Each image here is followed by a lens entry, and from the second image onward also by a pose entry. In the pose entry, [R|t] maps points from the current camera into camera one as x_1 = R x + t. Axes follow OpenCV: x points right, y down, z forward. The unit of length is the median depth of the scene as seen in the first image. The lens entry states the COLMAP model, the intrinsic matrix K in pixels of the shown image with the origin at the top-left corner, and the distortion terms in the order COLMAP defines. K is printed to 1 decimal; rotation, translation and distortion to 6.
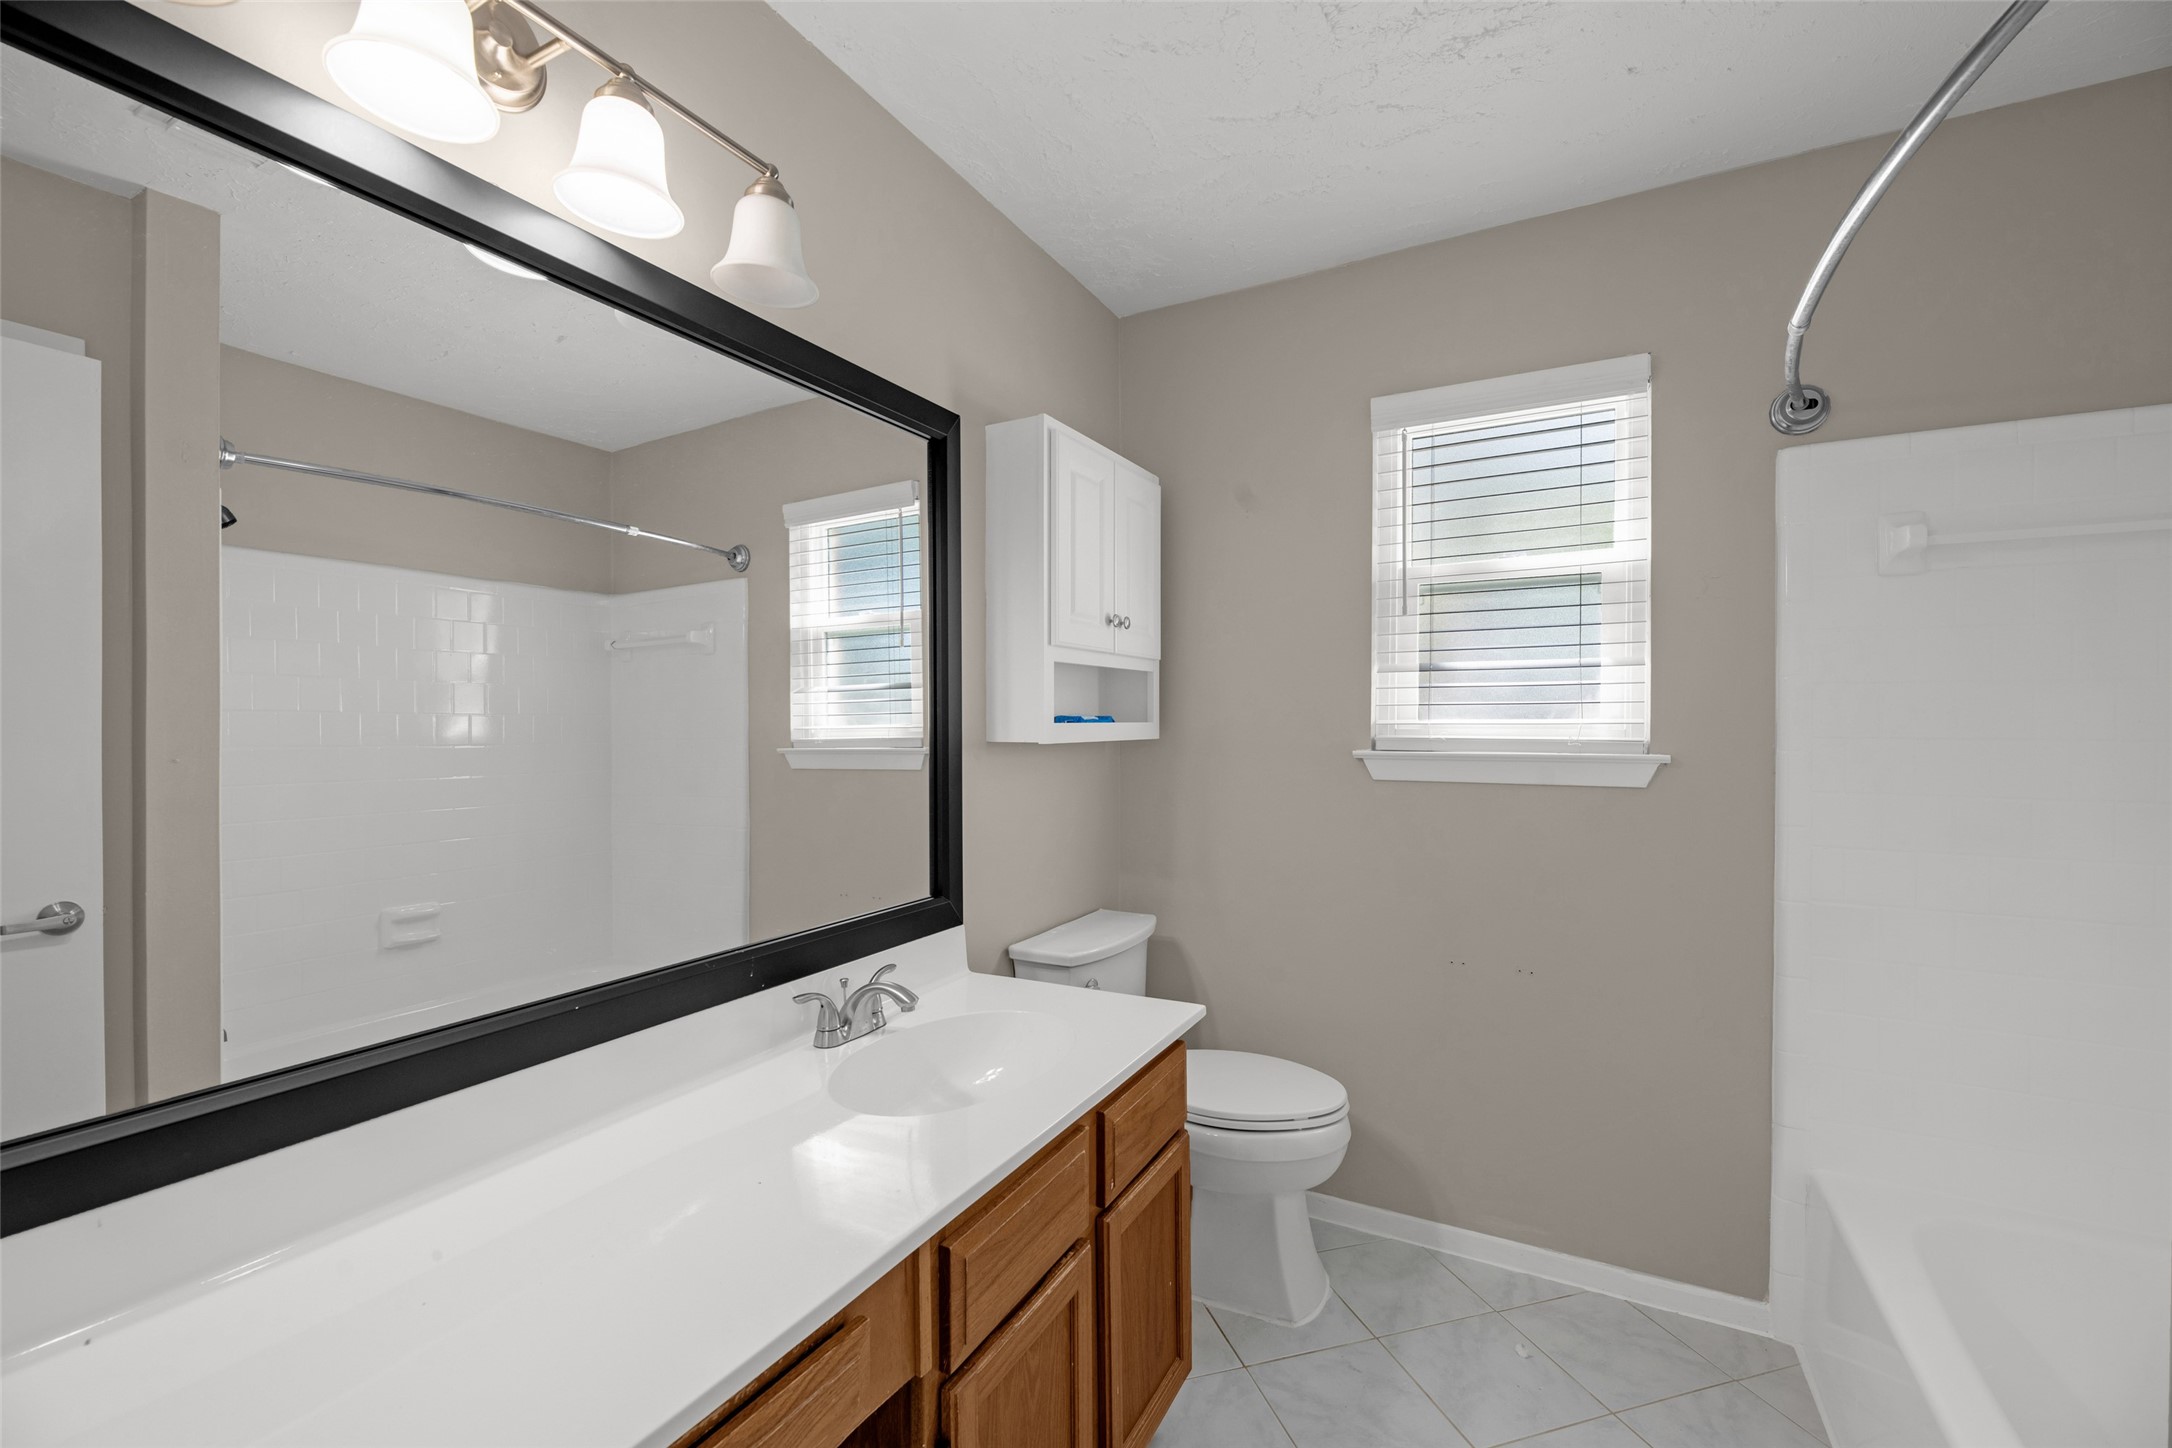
lens RADIAL K [[919.0, 0, 1080.2], [0, 919.0, 732.7], [0, 0, 1]] dist [0.001095, -0.000047]
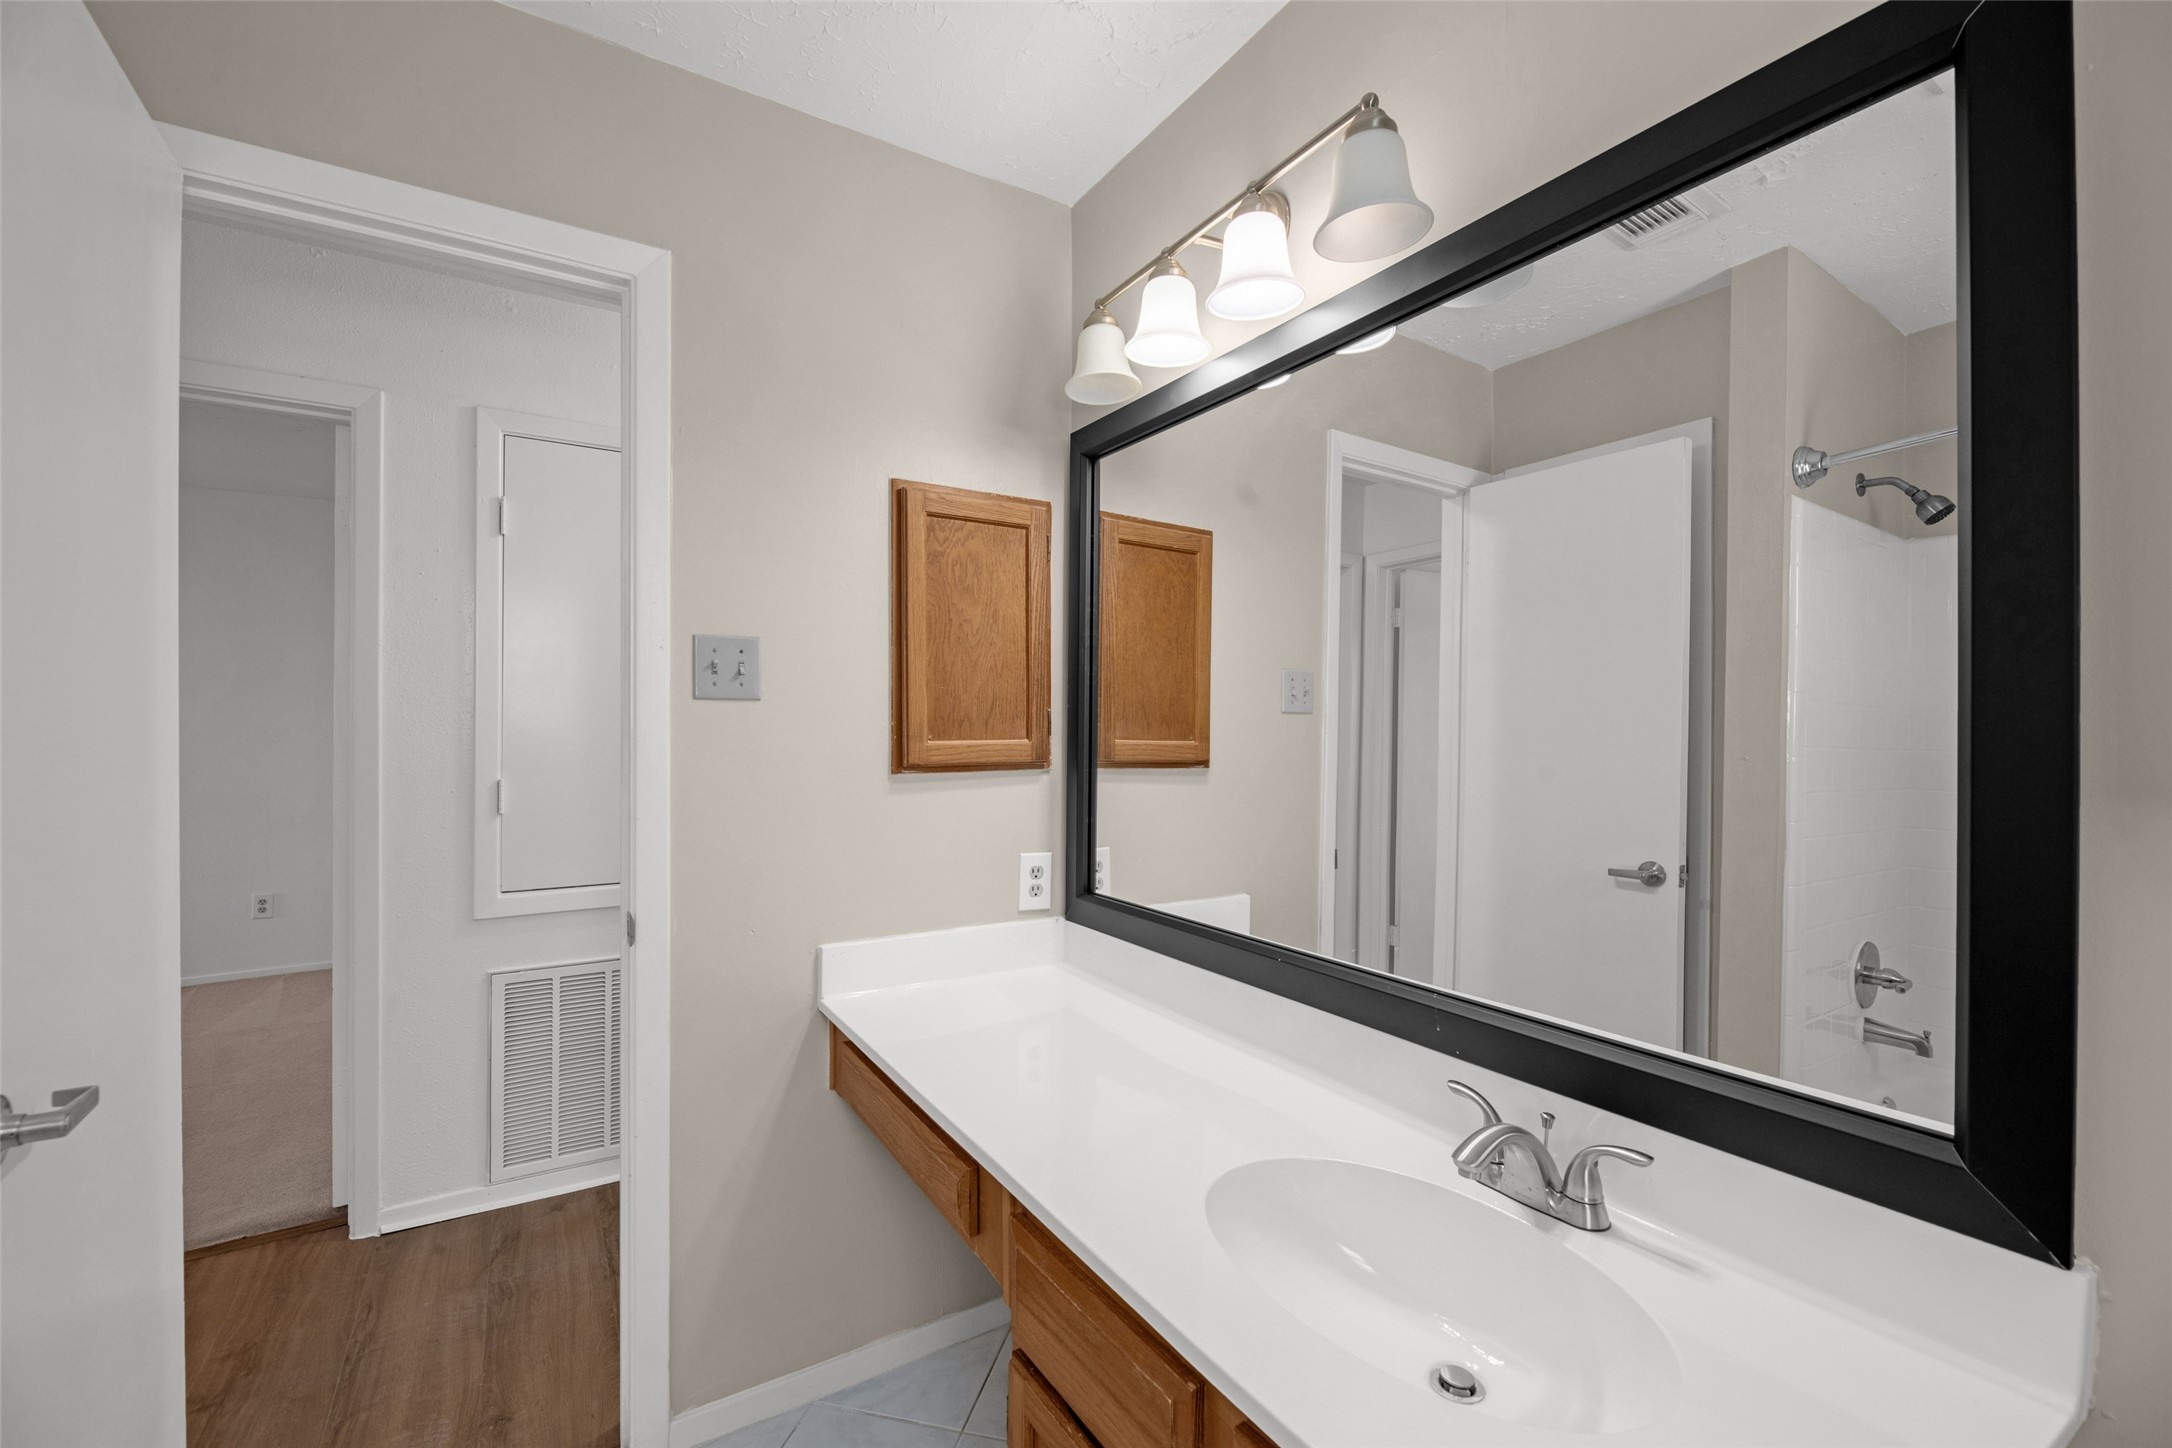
lens RADIAL K [[885.2, 0, 1074.3], [0, 885.2, 732.8], [0, 0, 1]] dist [0.000051, -0.000139]
pose [[-0.494489, 0.005415, -0.869167, 0.387826], [-0.008597, 0.999901, 0.011121, -0.007420], [0.869141, 0.012971, -0.494394, 0.855849]]
